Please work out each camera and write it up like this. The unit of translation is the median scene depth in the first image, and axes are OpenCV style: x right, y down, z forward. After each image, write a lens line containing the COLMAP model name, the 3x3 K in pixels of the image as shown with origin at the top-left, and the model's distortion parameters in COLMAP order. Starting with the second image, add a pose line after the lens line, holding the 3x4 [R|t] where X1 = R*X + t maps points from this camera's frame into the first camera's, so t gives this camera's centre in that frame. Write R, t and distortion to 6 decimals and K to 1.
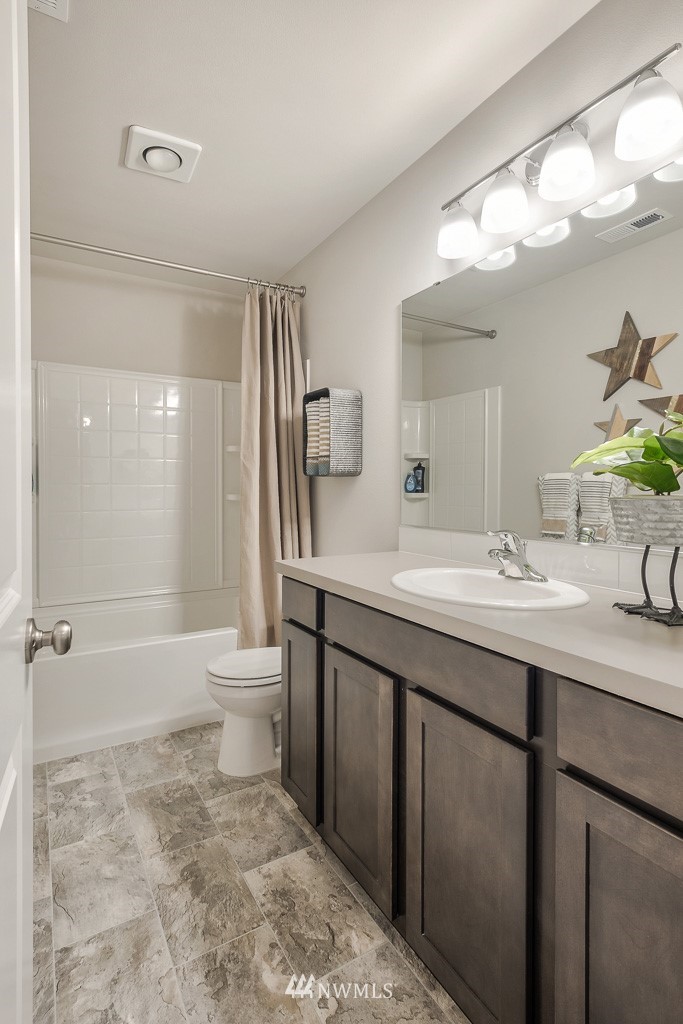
lens RADIAL K [[497.6, 0, 306.9], [0, 497.6, 497.0], [0, 0, 1]] dist [-0.017172, -0.000855]
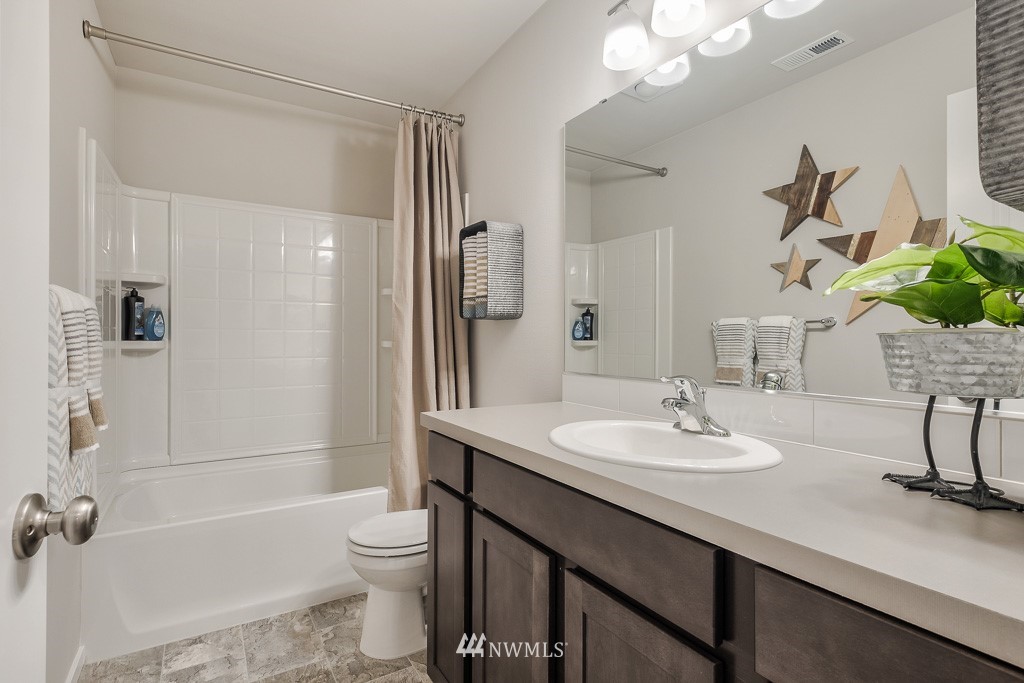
lens RADIAL K [[497.6, 0, 505.3], [0, 497.6, 334.3], [0, 0, 1]] dist [-0.017172, -0.000855]
pose [[0.998706, 0.004500, 0.050649, 0.031750], [-0.003012, 0.999563, -0.029416, 0.012784], [-0.050759, 0.029225, 0.998283, 0.094759]]
